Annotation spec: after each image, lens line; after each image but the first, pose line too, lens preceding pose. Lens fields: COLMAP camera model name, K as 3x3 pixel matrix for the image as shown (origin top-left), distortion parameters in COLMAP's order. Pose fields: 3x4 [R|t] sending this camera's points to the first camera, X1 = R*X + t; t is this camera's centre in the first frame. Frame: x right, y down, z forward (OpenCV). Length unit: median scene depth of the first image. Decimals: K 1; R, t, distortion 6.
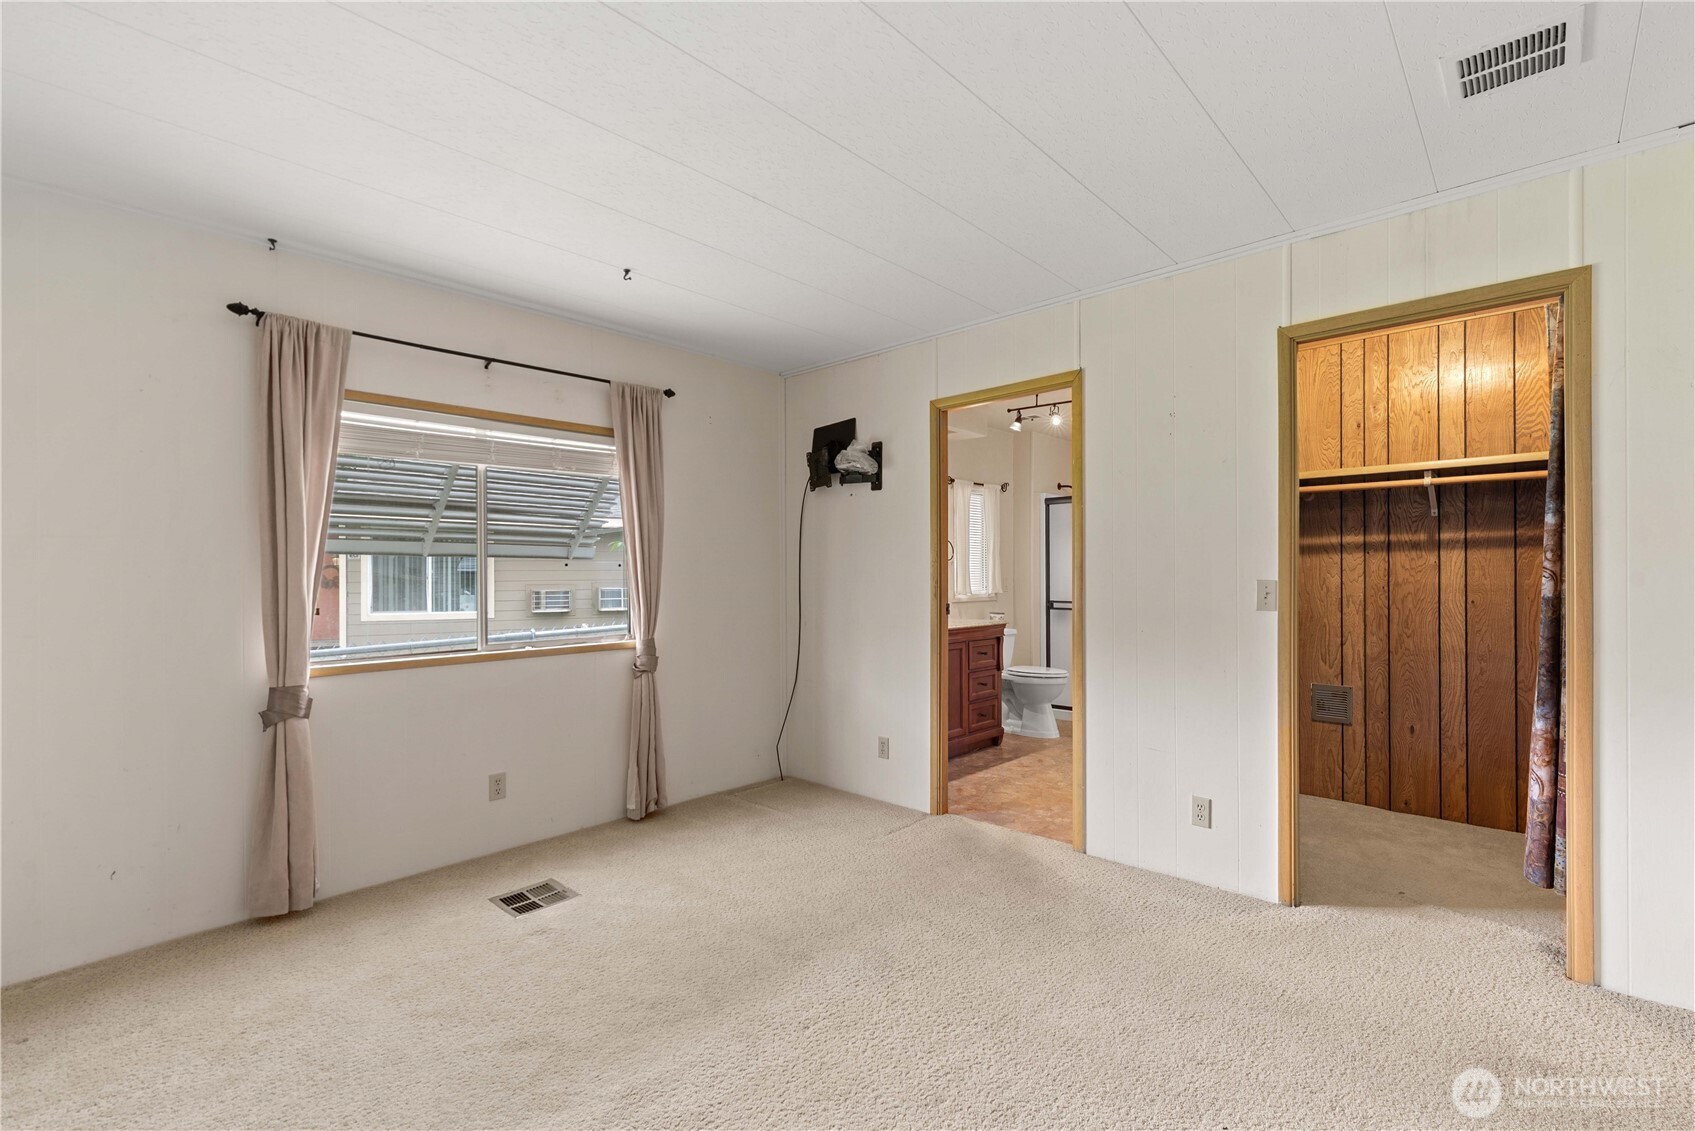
lens RADIAL K [[747.1, 0, 852.6], [0, 747.1, 571.5], [0, 0, 1]] dist [0.004365, -0.003107]
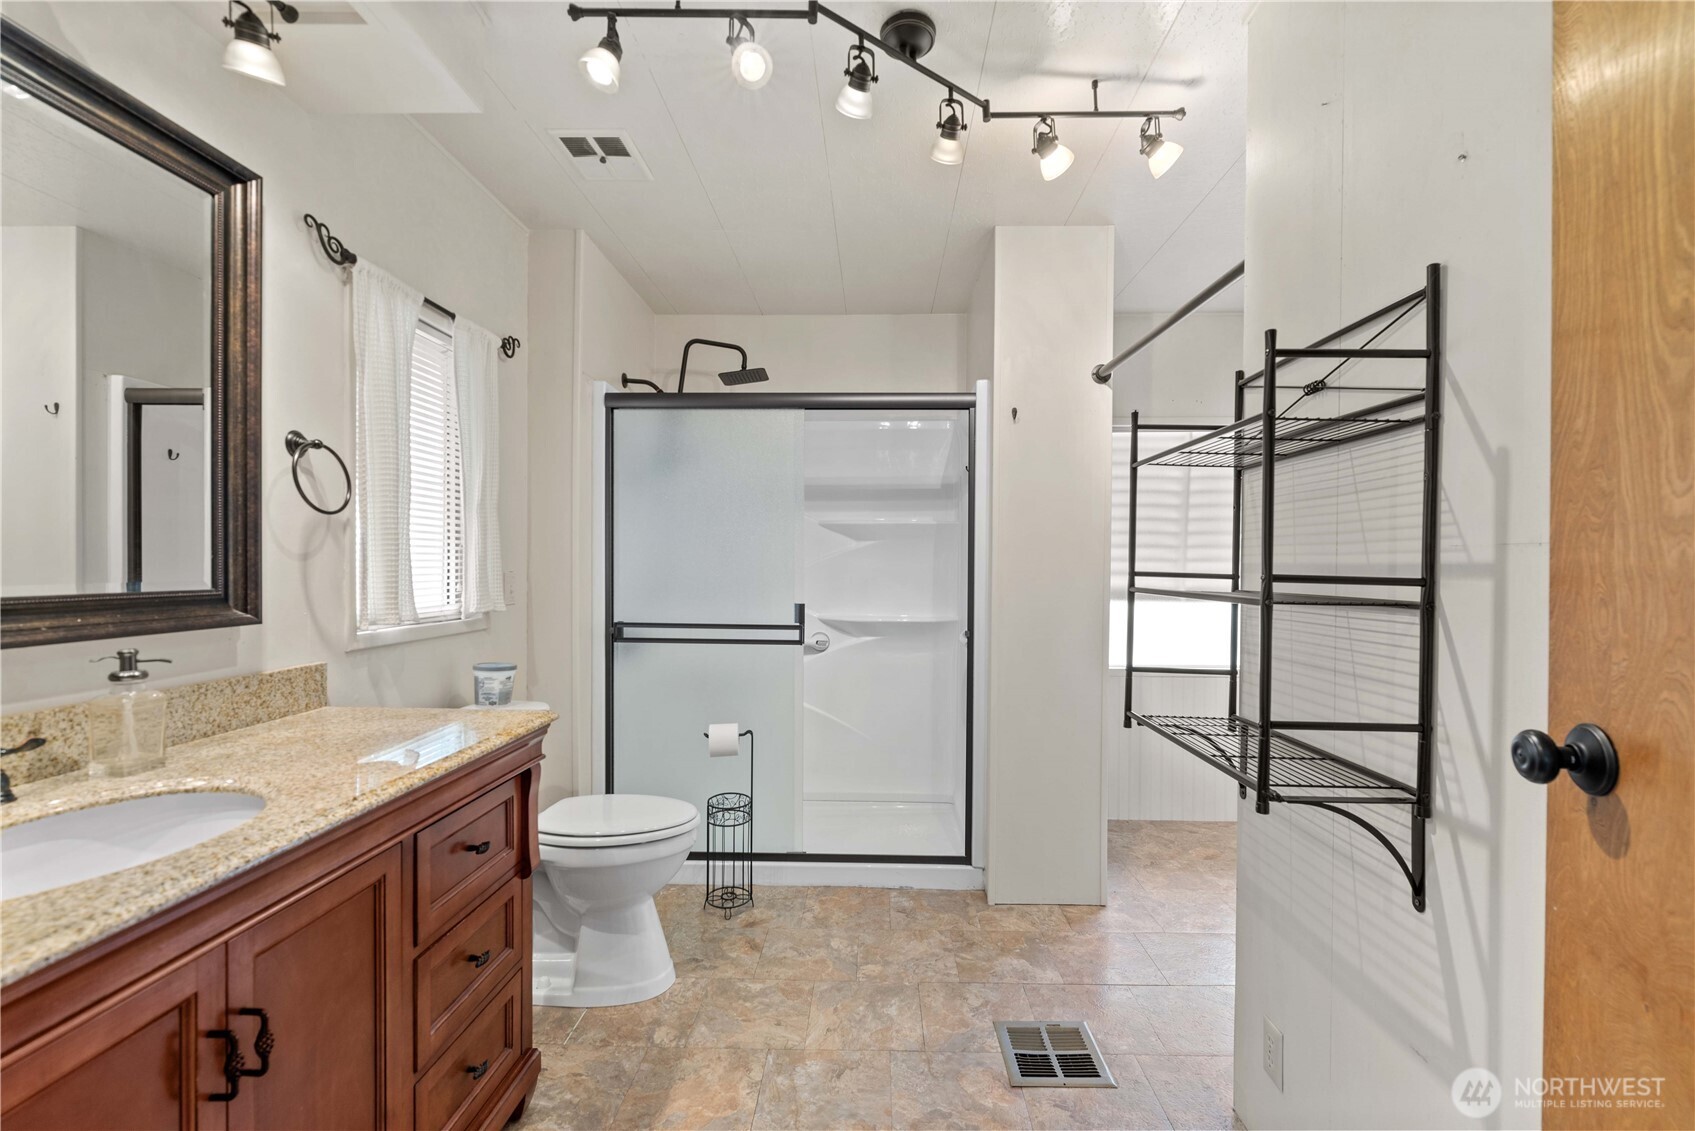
lens RADIAL K [[747.1, 0, 877.8], [0, 747.1, 570.2], [0, 0, 1]] dist [0.004365, -0.003107]
pose [[0.743808, 0.002223, 0.668390, 0.089322], [-0.009091, 0.999936, 0.006791, 0.003114], [-0.668332, -0.011128, 0.743780, 0.617070]]
